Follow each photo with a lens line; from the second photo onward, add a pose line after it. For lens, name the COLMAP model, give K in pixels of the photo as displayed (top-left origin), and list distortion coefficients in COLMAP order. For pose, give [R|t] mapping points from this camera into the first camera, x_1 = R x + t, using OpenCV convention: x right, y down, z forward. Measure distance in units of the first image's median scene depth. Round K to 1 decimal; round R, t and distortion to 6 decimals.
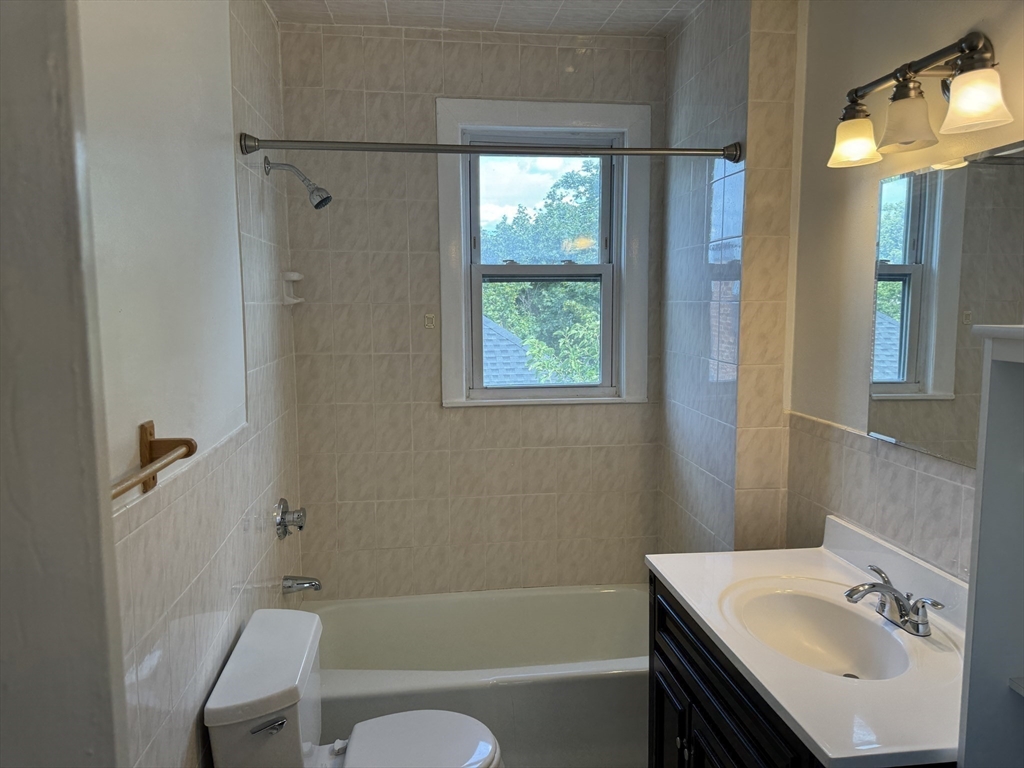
lens RADIAL K [[719.5, 0, 538.9], [0, 719.5, 389.1], [0, 0, 1]] dist [0.065607, -0.084711]
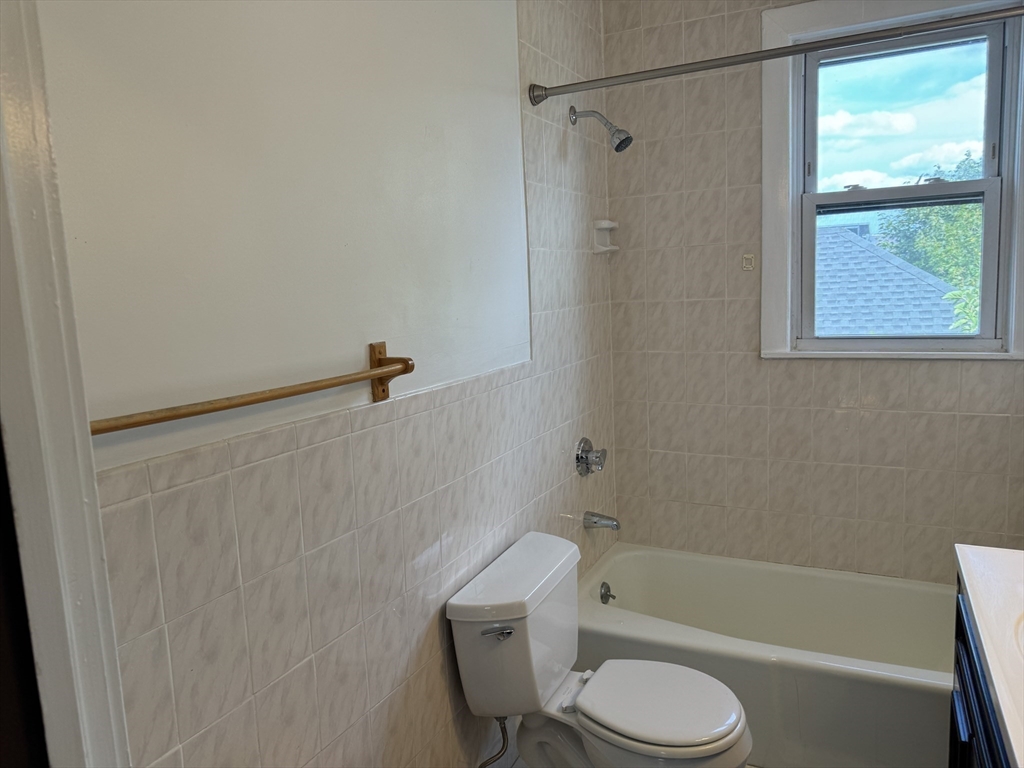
lens RADIAL K [[719.5, 0, 501.5], [0, 719.5, 386.3], [0, 0, 1]] dist [0.065607, -0.084711]
pose [[0.824812, 0.049225, -0.563261, 0.115339], [-0.023612, 0.998333, 0.052670, 0.020620], [0.564914, -0.030143, 0.824599, 0.064142]]
